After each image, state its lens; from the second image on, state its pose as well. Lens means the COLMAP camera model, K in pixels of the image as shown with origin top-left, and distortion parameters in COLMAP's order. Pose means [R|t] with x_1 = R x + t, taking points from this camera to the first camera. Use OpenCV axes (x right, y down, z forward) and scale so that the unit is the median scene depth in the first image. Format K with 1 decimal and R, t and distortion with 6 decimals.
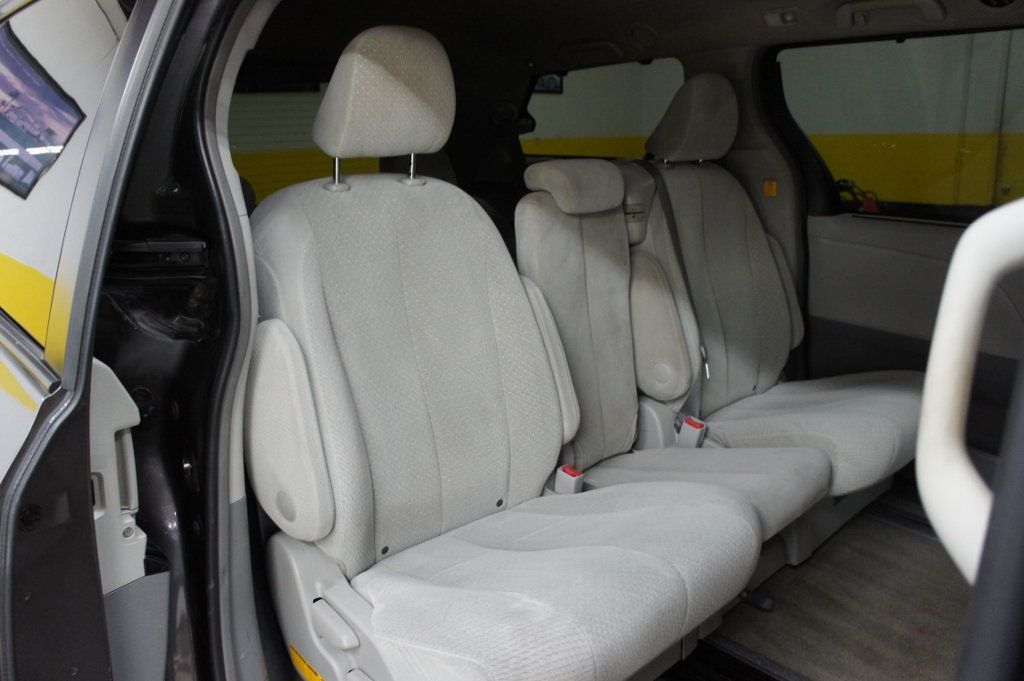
lens RADIAL K [[796.2, 0, 512.0], [0, 796.2, 340.5], [0, 0, 1]] dist [-0.177875, 0.113679]
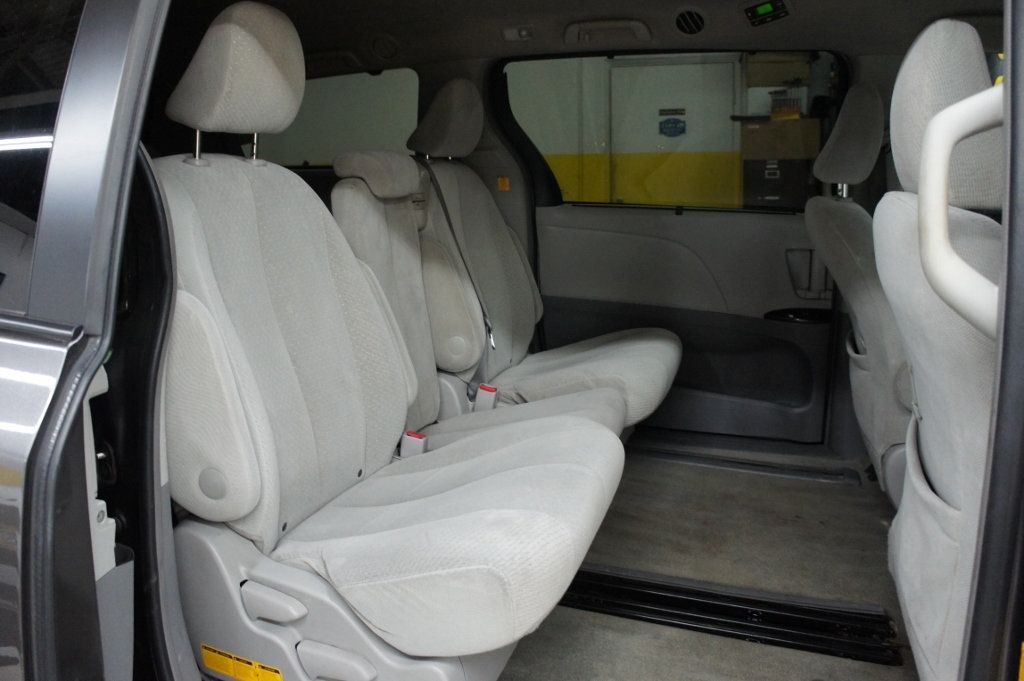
lens RADIAL K [[796.2, 0, 512.0], [0, 796.2, 340.5], [0, 0, 1]] dist [-0.177875, 0.113679]
pose [[0.880383, -0.091305, 0.465391, -0.276391], [0.113269, 0.993375, -0.019380, 0.069820], [-0.460538, 0.069776, 0.884893, -0.008130]]
